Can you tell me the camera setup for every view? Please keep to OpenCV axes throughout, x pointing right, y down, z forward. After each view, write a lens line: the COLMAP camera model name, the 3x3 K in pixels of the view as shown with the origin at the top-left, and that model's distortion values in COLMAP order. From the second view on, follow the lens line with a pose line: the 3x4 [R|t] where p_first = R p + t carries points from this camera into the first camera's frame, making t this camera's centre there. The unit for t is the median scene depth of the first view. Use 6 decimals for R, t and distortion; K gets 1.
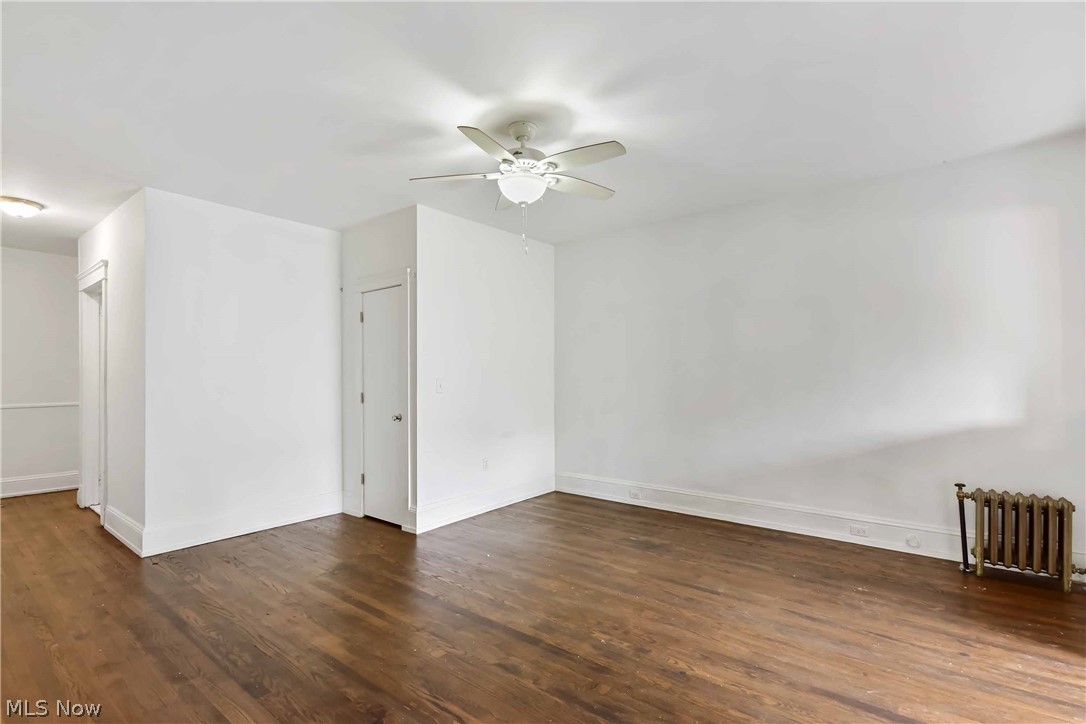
lens RADIAL K [[513.1, 0, 546.0], [0, 513.1, 370.3], [0, 0, 1]] dist [0.000456, -0.000198]
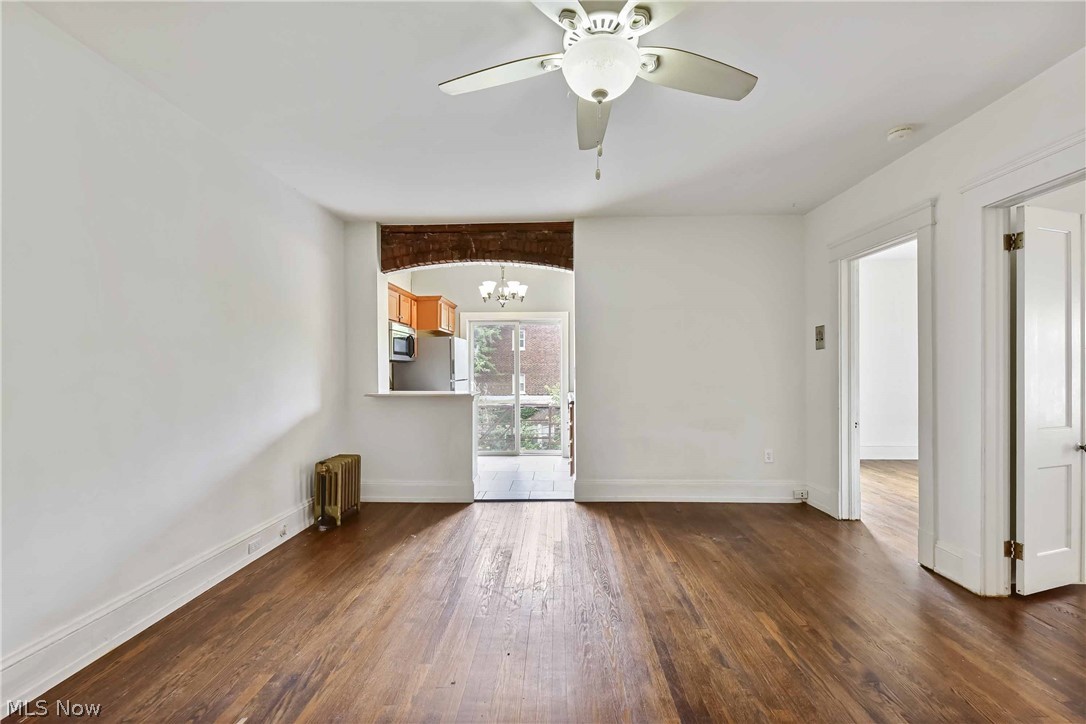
lens RADIAL K [[461.3, 0, 545.2], [0, 461.3, 369.5], [0, 0, 1]] dist [-0.001418, -0.000856]
pose [[-0.607054, 0.015088, 0.794517, -0.532466], [0.008426, 0.999886, -0.012550, 0.022924], [-0.794616, -0.000924, -0.607112, 1.634358]]
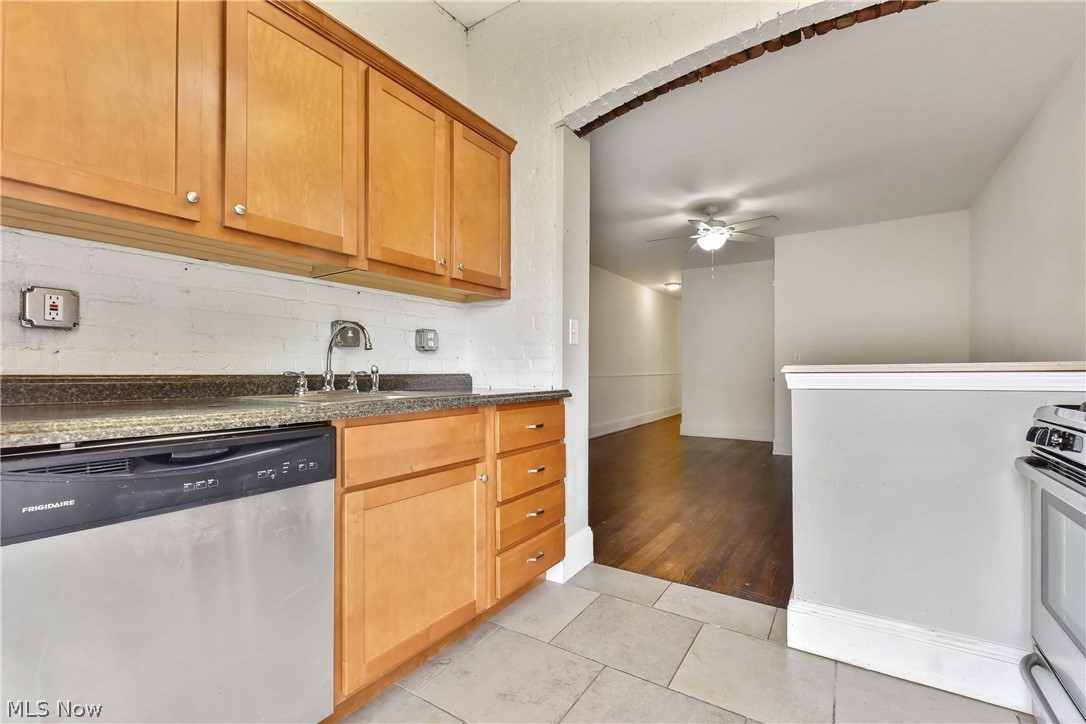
lens RADIAL K [[461.3, 0, 545.2], [0, 461.3, 369.5], [0, 0, 1]] dist [-0.001418, -0.000856]
pose [[0.103204, 0.007061, -0.994635, 1.739794], [0.009639, 0.999921, 0.008099, 0.081817], [0.994613, -0.010423, 0.103128, 0.296288]]
